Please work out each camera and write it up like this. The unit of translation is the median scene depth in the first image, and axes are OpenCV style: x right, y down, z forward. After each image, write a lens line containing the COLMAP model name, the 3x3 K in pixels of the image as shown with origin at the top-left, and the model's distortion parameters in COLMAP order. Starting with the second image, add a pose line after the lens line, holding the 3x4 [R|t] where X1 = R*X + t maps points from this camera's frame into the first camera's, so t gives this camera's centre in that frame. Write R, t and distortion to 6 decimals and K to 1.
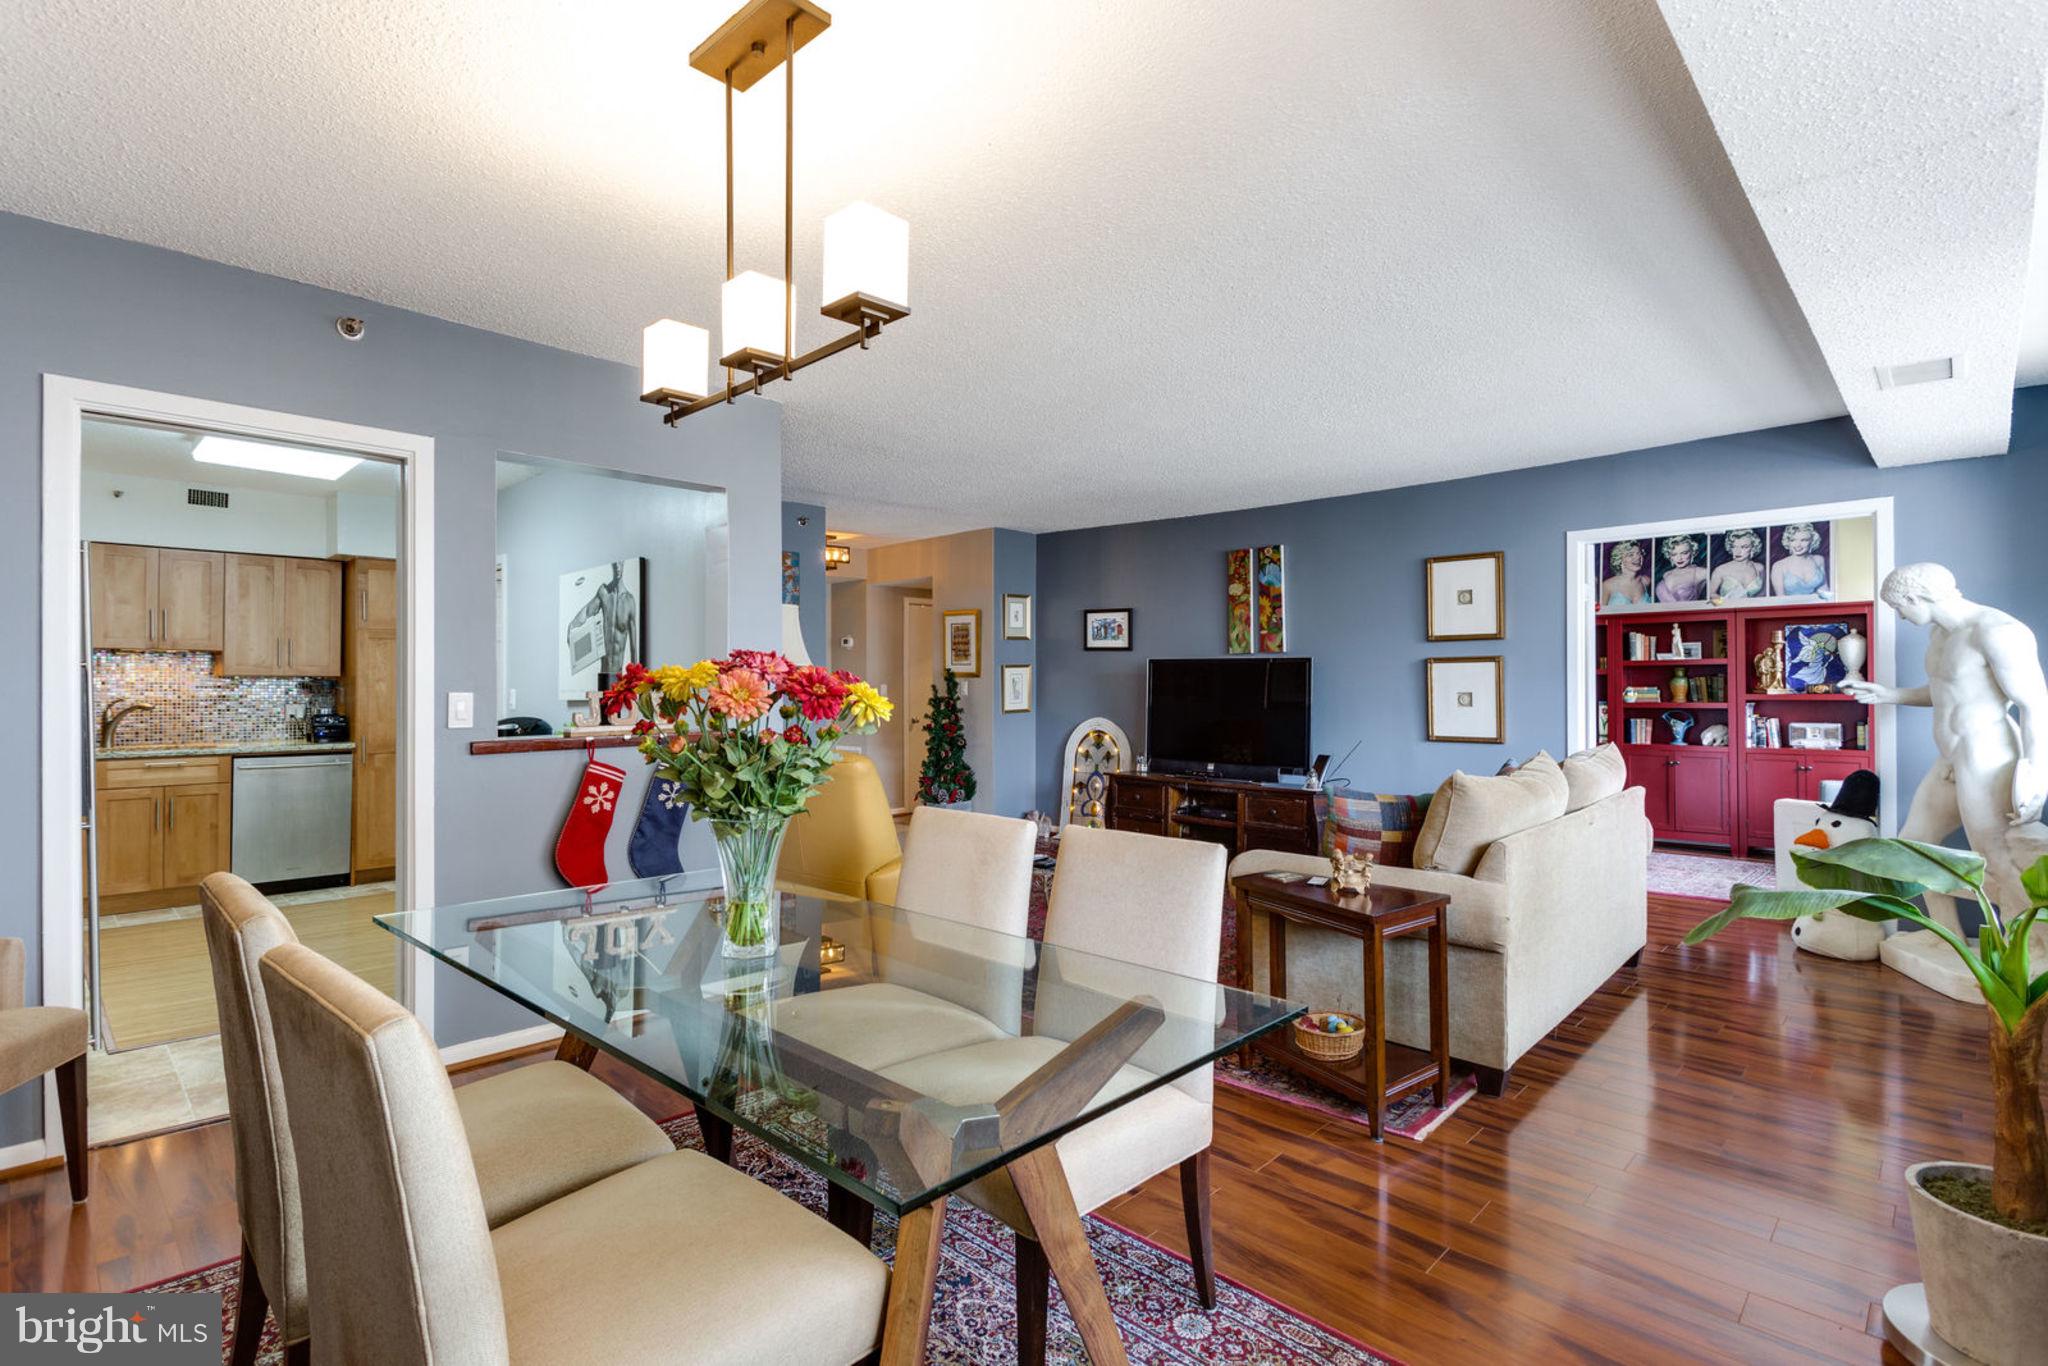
lens RADIAL K [[992.9, 0, 1027.9], [0, 992.9, 674.9], [0, 0, 1]] dist [0.005401, -0.004432]
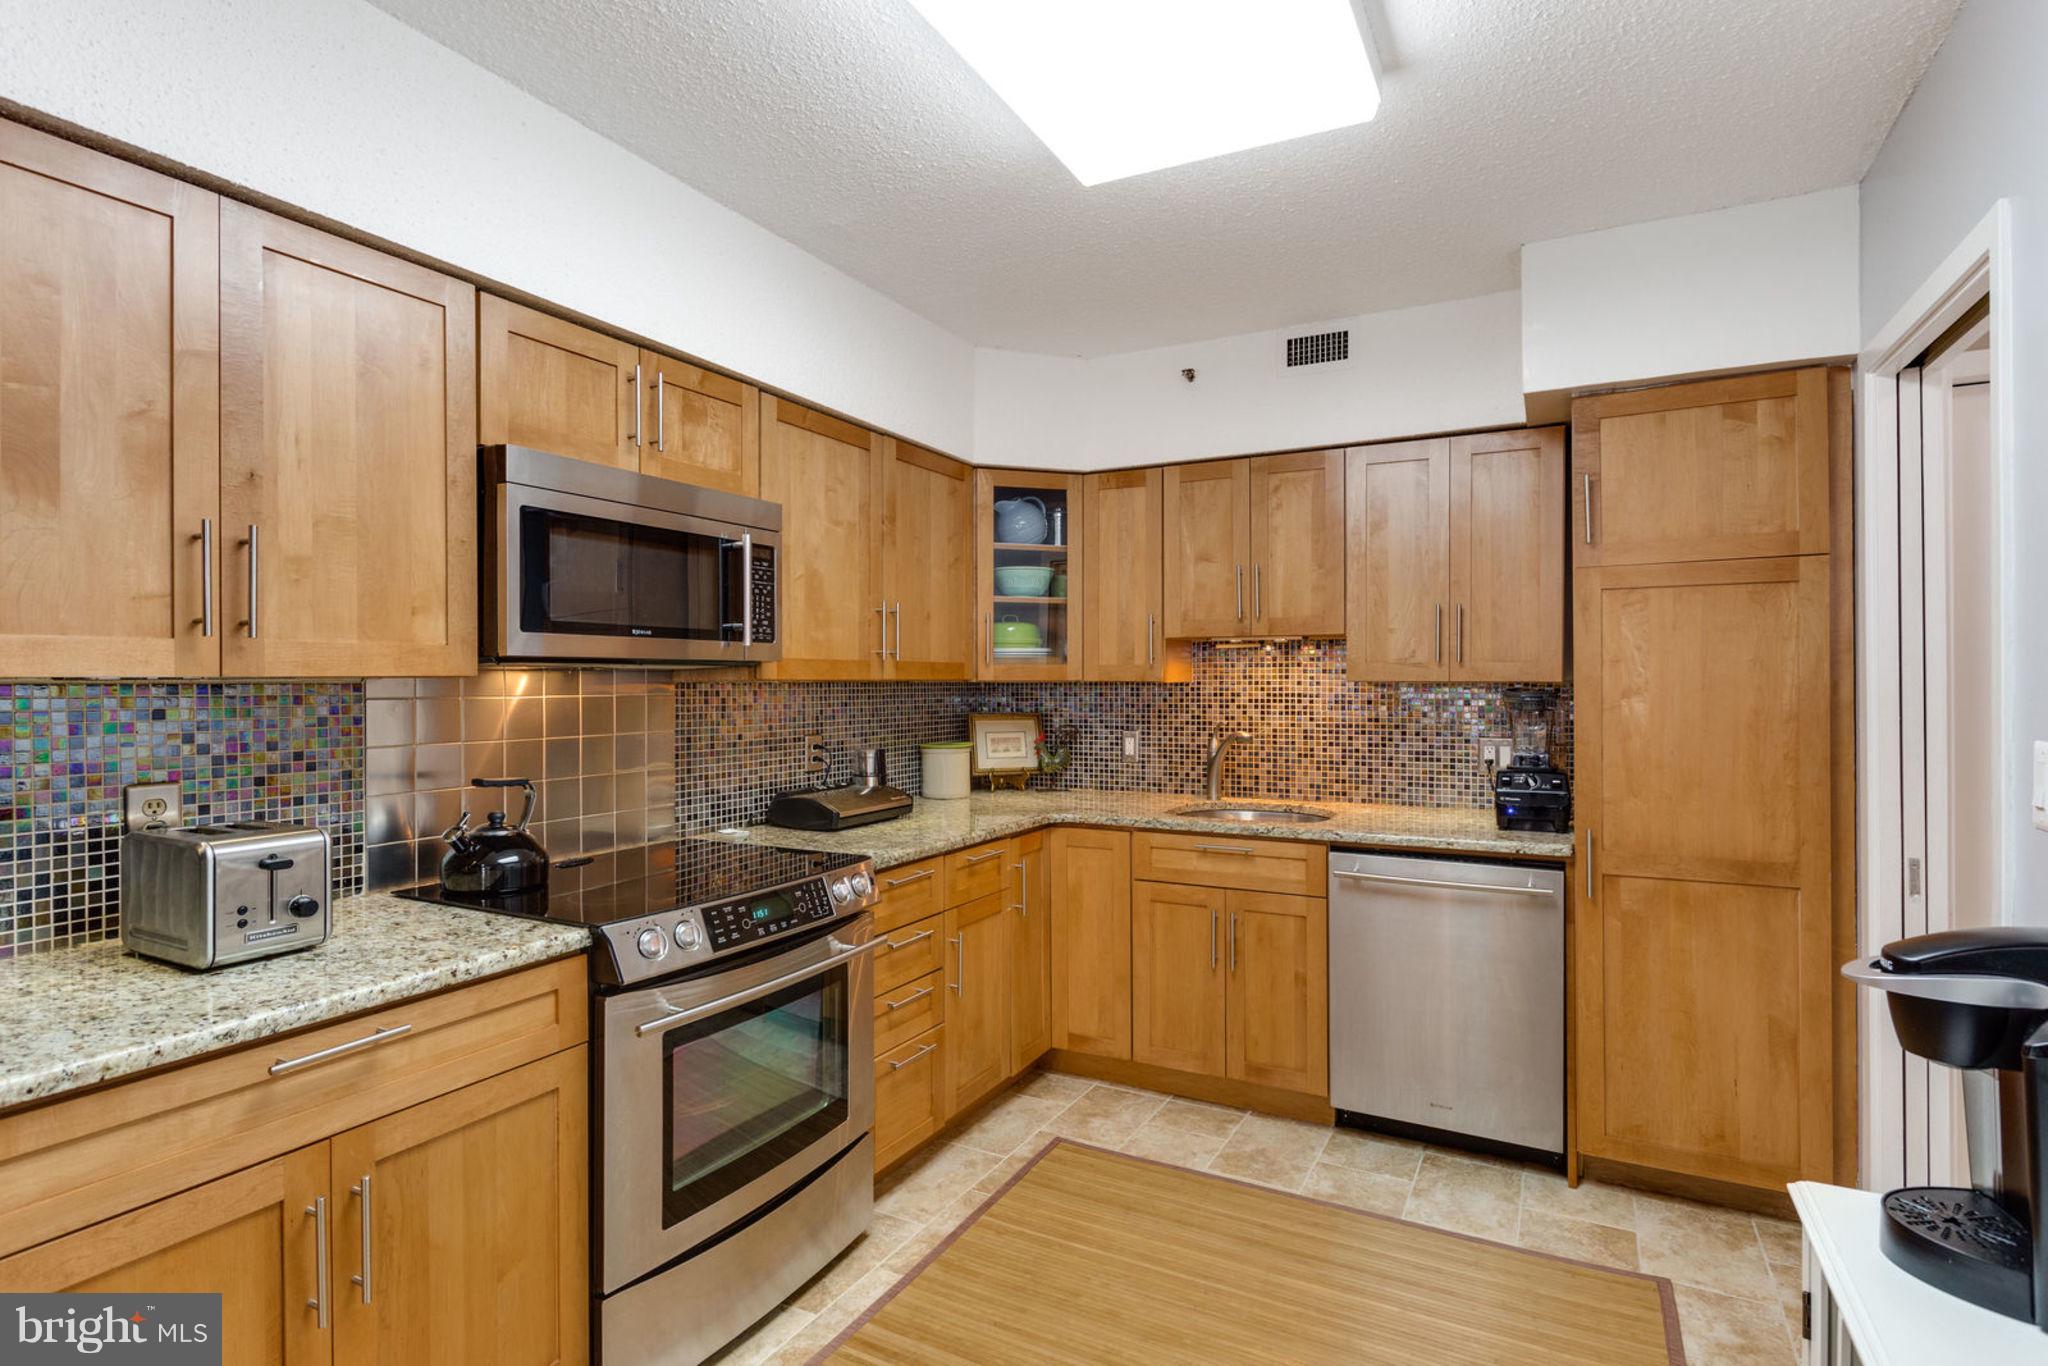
lens RADIAL K [[1041.8, 0, 983.6], [0, 1041.8, 679.0], [0, 0, 1]] dist [-0.004209, -0.003065]
pose [[0.280588, -0.003723, -0.959821, -0.296760], [0.009434, 0.999955, -0.001121, -0.001904], [0.959782, -0.008741, 0.280610, 0.585496]]
